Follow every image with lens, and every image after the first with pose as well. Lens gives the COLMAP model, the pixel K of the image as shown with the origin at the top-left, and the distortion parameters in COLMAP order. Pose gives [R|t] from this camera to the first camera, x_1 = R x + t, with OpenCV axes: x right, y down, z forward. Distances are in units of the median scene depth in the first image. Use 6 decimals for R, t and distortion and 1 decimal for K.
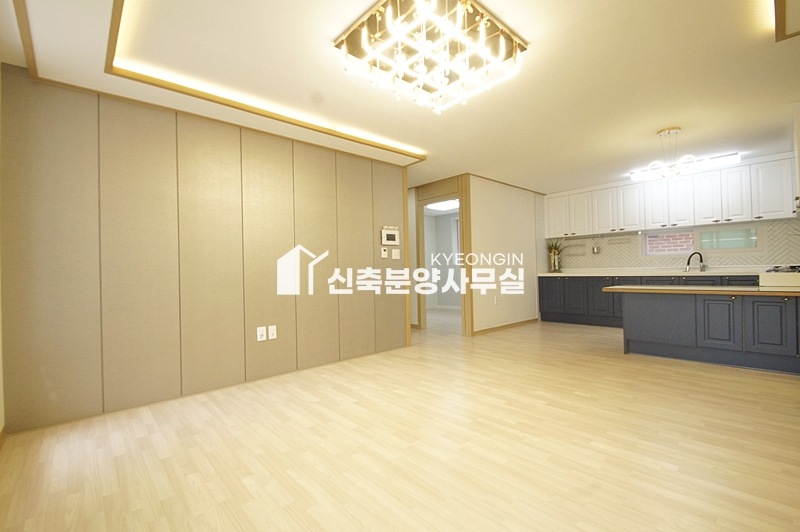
lens RADIAL K [[352.8, 0, 387.8], [0, 352.8, 268.1], [0, 0, 1]] dist [0.006179, -0.009740]
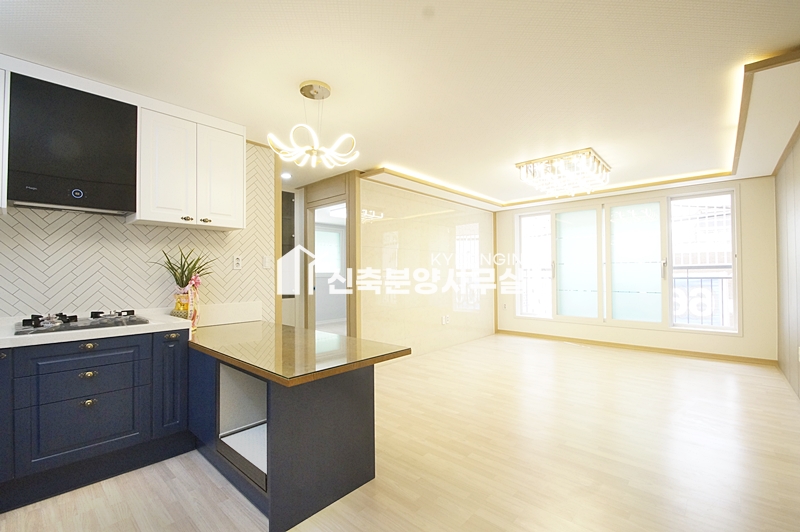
lens RADIAL K [[352.8, 0, 385.9], [0, 352.8, 269.1], [0, 0, 1]] dist [0.006179, -0.009740]
pose [[-0.995245, 0.029442, -0.092846, 0.723548], [0.031080, 0.999385, -0.016248, -0.054779], [0.092310, -0.019056, -0.995548, 1.593500]]
